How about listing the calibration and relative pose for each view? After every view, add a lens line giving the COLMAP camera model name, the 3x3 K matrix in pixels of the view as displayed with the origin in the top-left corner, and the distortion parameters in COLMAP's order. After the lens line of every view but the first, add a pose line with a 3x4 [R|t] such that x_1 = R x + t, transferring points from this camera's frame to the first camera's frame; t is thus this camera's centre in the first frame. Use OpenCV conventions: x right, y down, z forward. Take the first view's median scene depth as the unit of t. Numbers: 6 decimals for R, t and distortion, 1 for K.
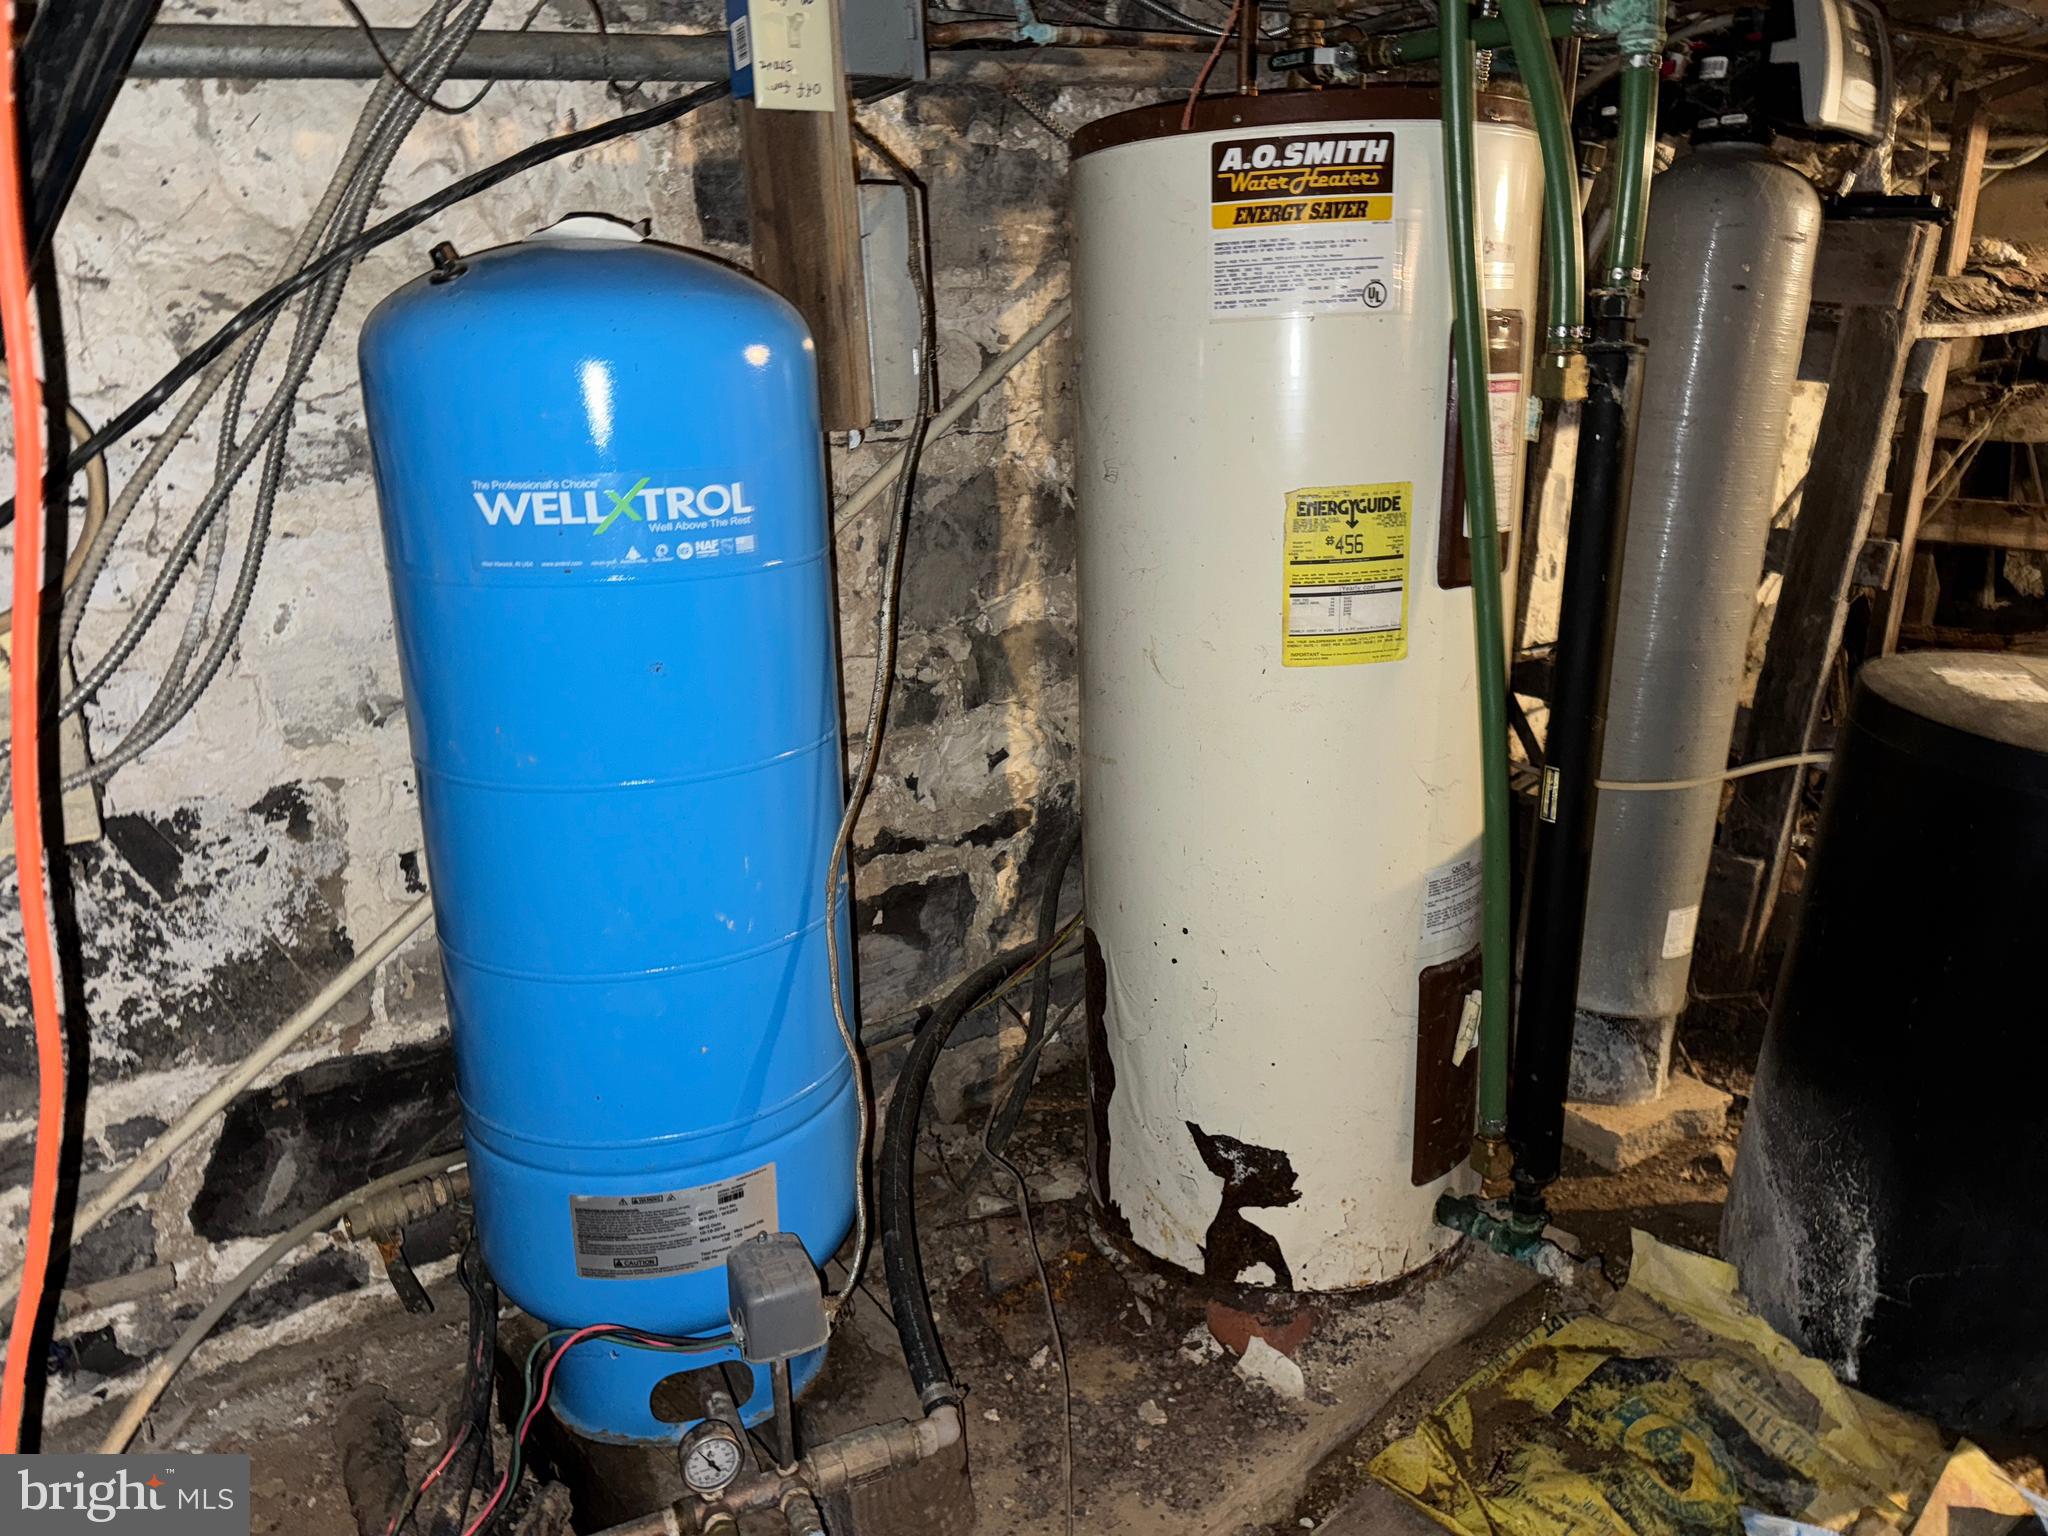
lens RADIAL K [[1423.5, 0, 1006.3], [0, 1423.5, 759.8], [0, 0, 1]] dist [0.063284, -0.084430]
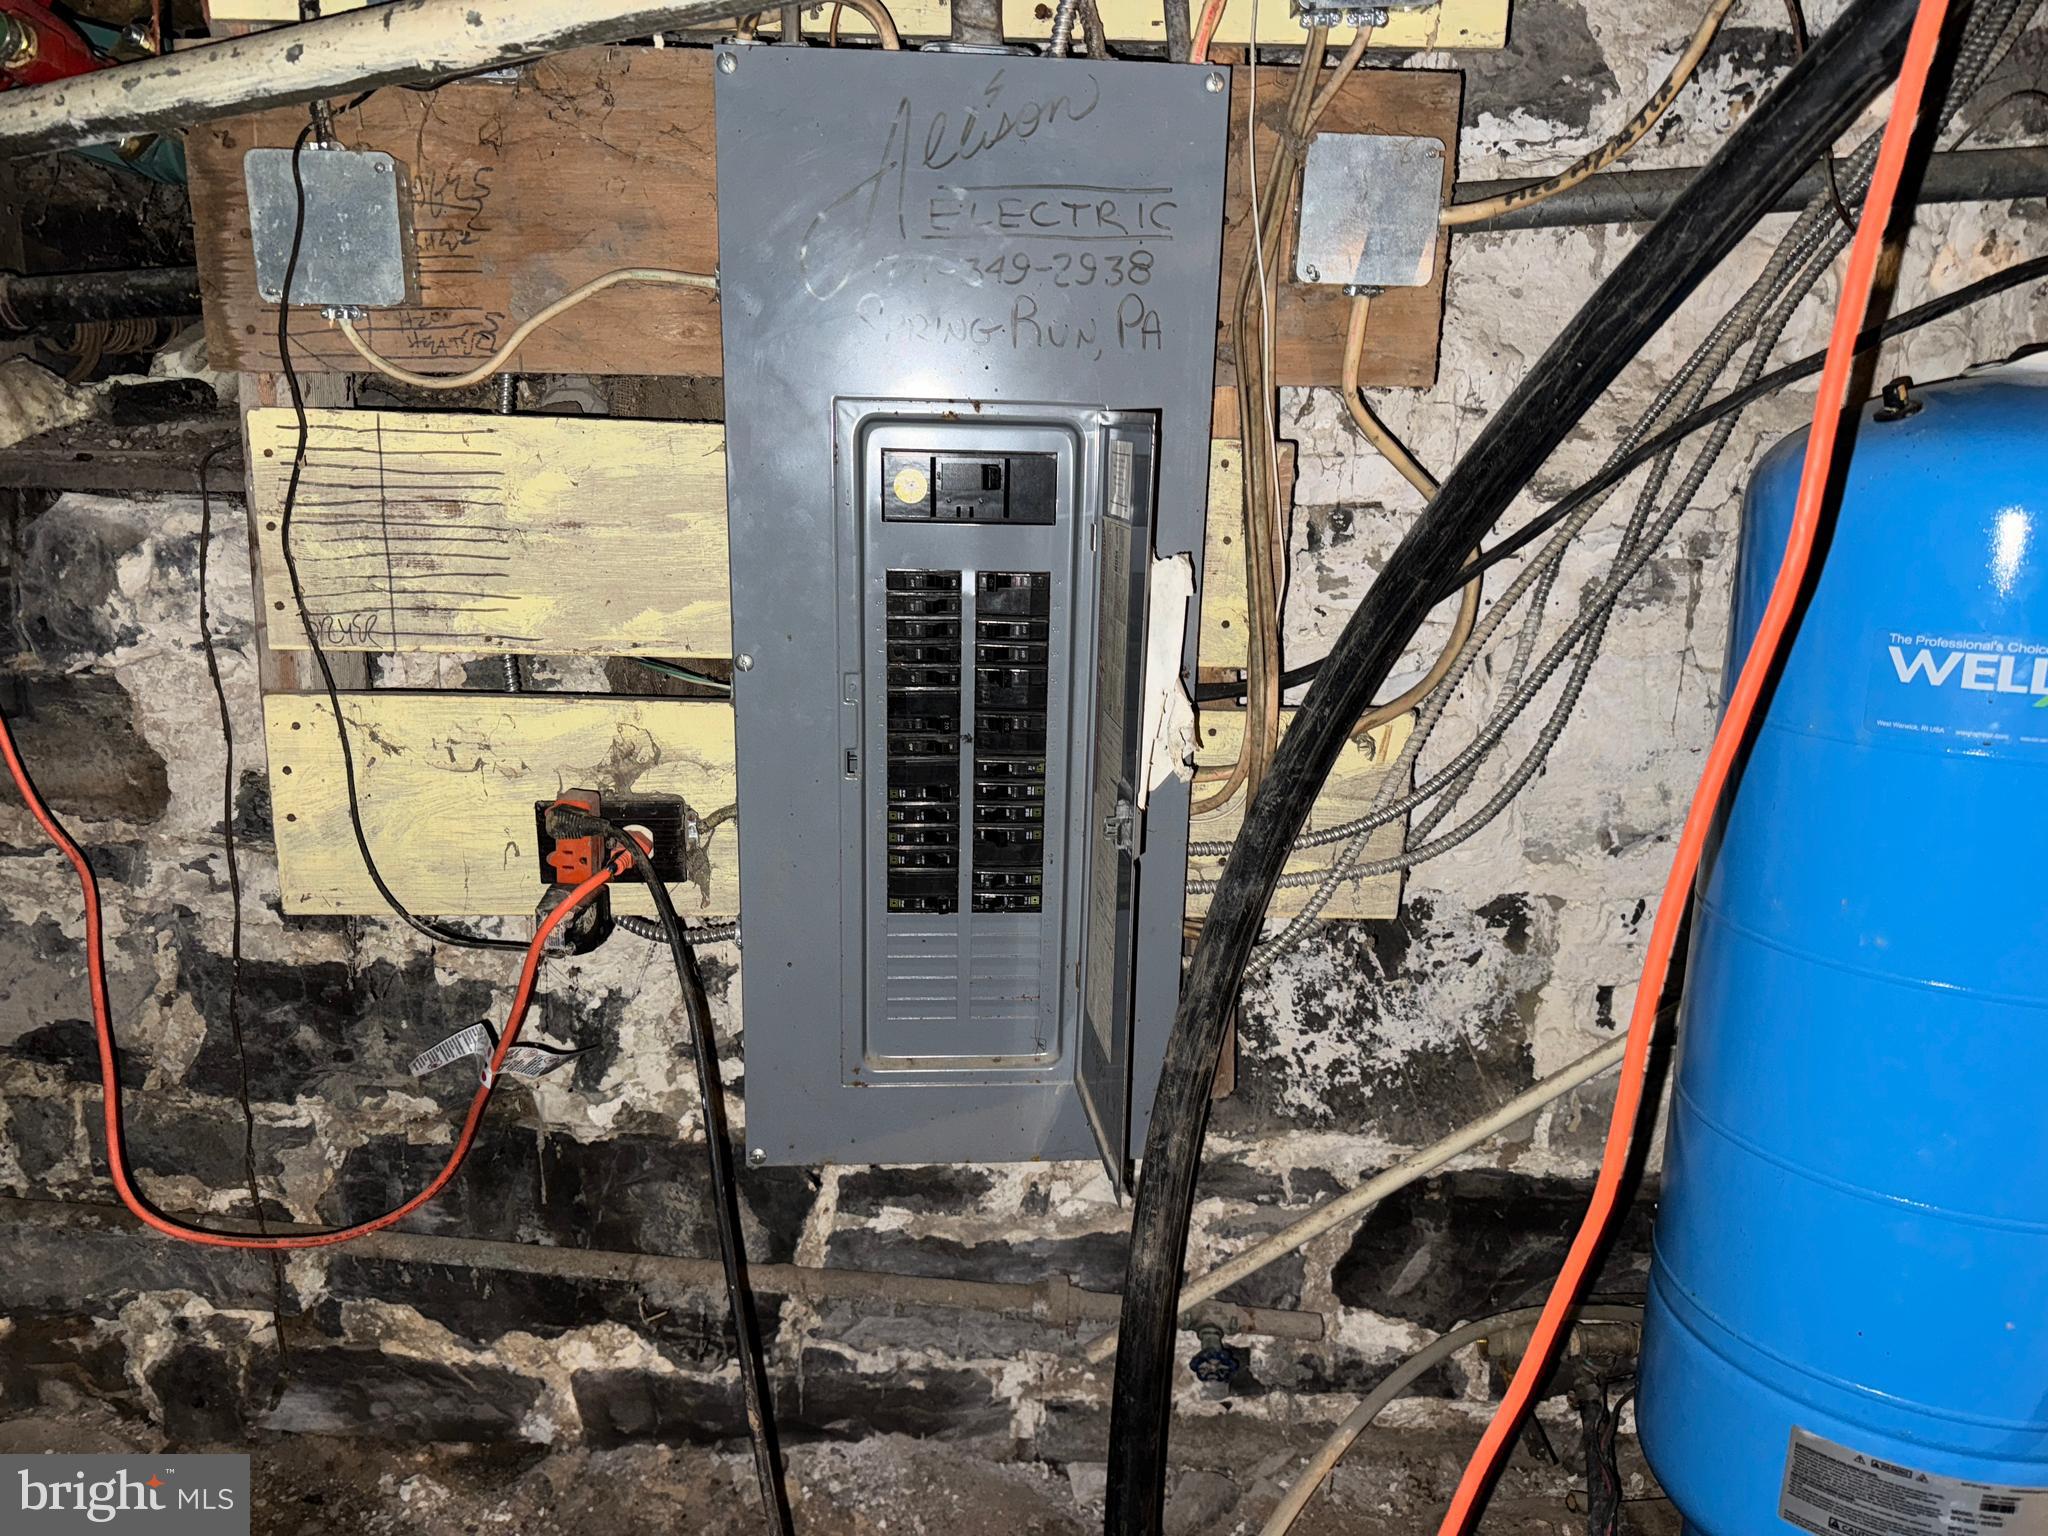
lens RADIAL K [[1423.5, 0, 1018.0], [0, 1423.5, 761.2], [0, 0, 1]] dist [0.063284, -0.084430]
pose [[0.795358, 0.156442, -0.585603, -0.201473], [-0.197712, 0.980238, -0.006662, 0.000831], [0.572988, 0.121079, 0.810571, -0.036977]]
